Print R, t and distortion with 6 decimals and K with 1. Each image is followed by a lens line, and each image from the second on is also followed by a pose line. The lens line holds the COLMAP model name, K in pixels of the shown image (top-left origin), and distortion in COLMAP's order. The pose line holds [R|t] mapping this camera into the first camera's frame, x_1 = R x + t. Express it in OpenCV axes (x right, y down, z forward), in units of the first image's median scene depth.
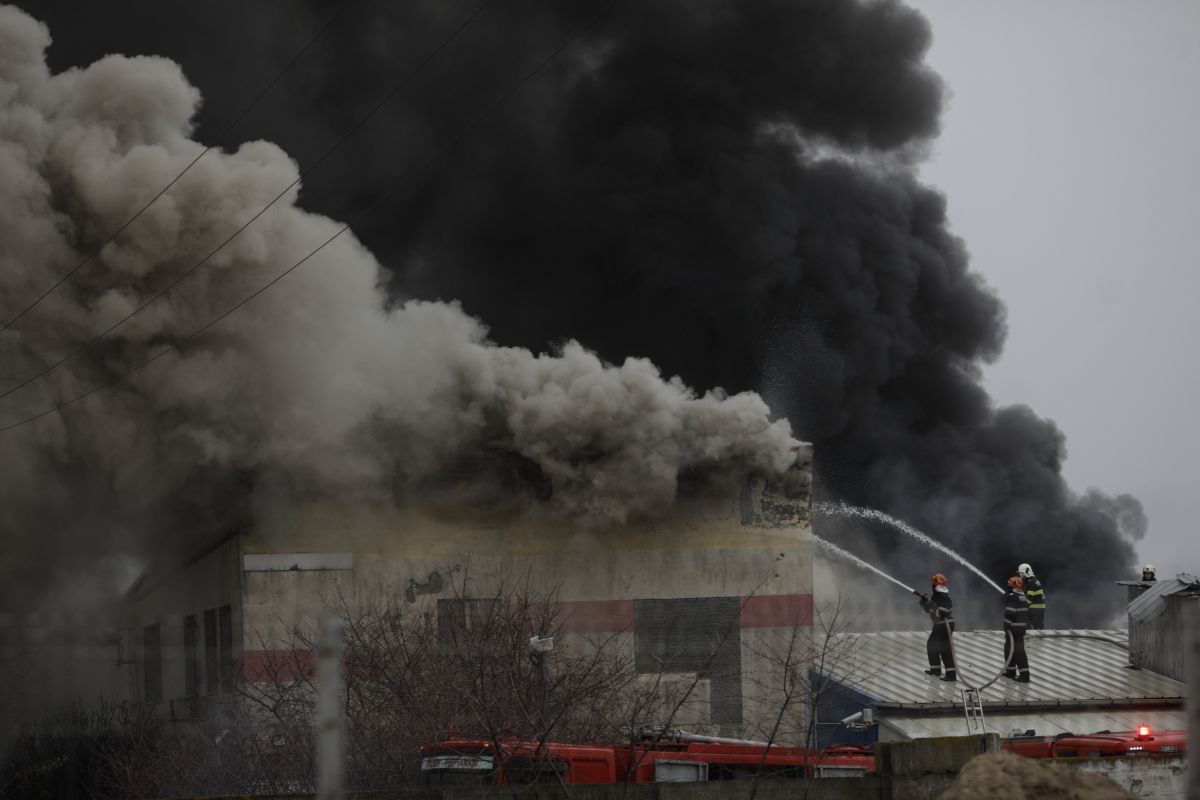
lens RADIAL K [[4713.4, 0, 600.9], [0, 4713.4, 401.5], [0, 0, 1]] dist [0.348050, 0.000000]
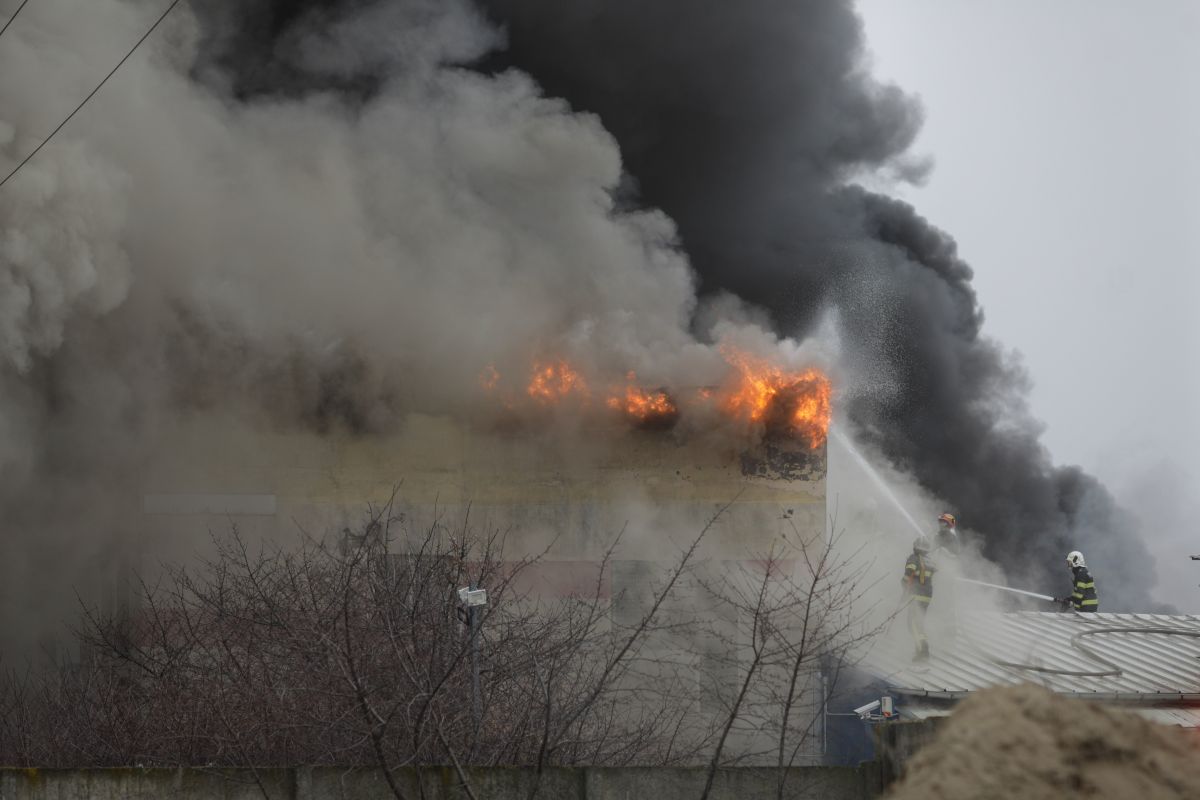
lens RADIAL K [[4713.4, 0, 599.2], [0, 4713.4, 398.1], [0, 0, 1]] dist [0.348050, 0.000000]
pose [[0.999583, 0.025494, -0.013577, 0.015975], [-0.025548, 0.999666, -0.003835, 0.017055], [0.013474, 0.004180, 0.999900, 0.169346]]
